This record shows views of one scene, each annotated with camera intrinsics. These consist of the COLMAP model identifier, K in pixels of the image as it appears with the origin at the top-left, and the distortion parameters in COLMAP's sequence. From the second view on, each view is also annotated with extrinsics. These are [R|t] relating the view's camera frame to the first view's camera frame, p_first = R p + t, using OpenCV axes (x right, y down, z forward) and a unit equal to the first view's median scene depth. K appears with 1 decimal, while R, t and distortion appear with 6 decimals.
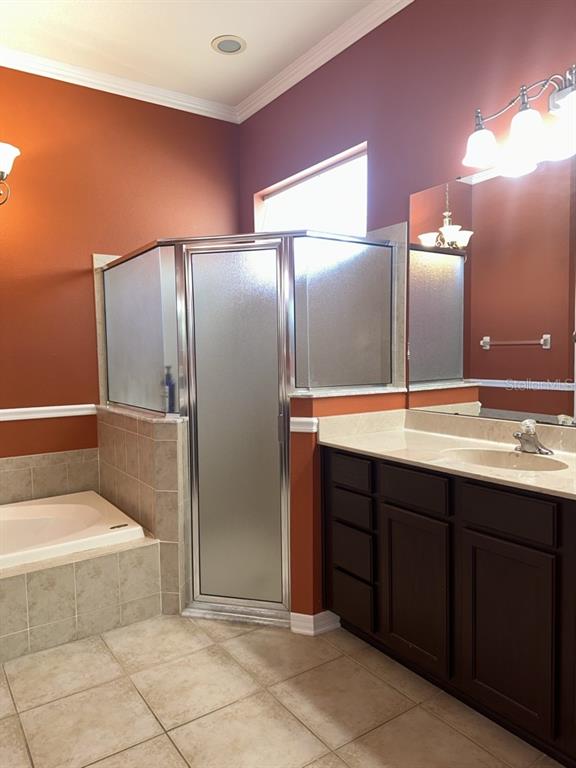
lens RADIAL K [[543.3, 0, 282.8], [0, 543.3, 386.9], [0, 0, 1]] dist [0.060844, -0.075849]
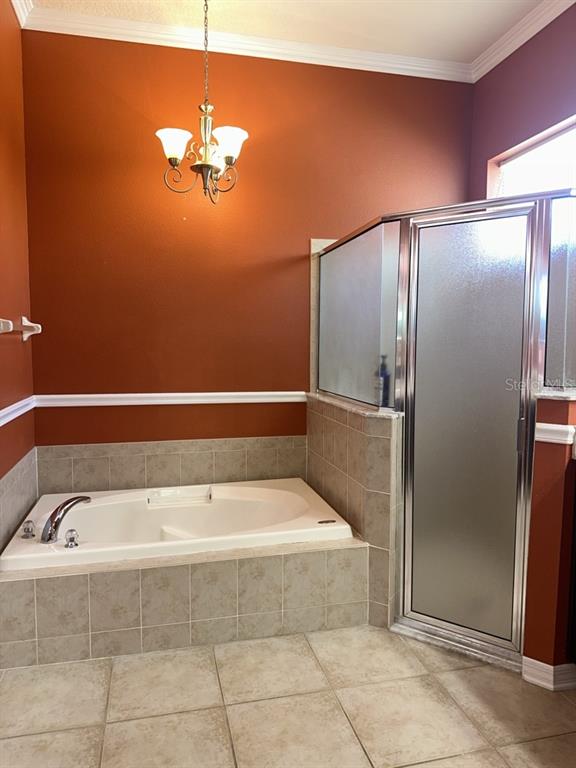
lens RADIAL K [[540.3, 0, 288.0], [0, 540.3, 384.0], [0, 0, 1]] dist [0.056166, -0.084021]
pose [[0.937018, 0.043864, -0.346516, -0.051175], [-0.038517, 0.999009, 0.022306, -0.004952], [0.347151, -0.007555, 0.937779, 0.103790]]
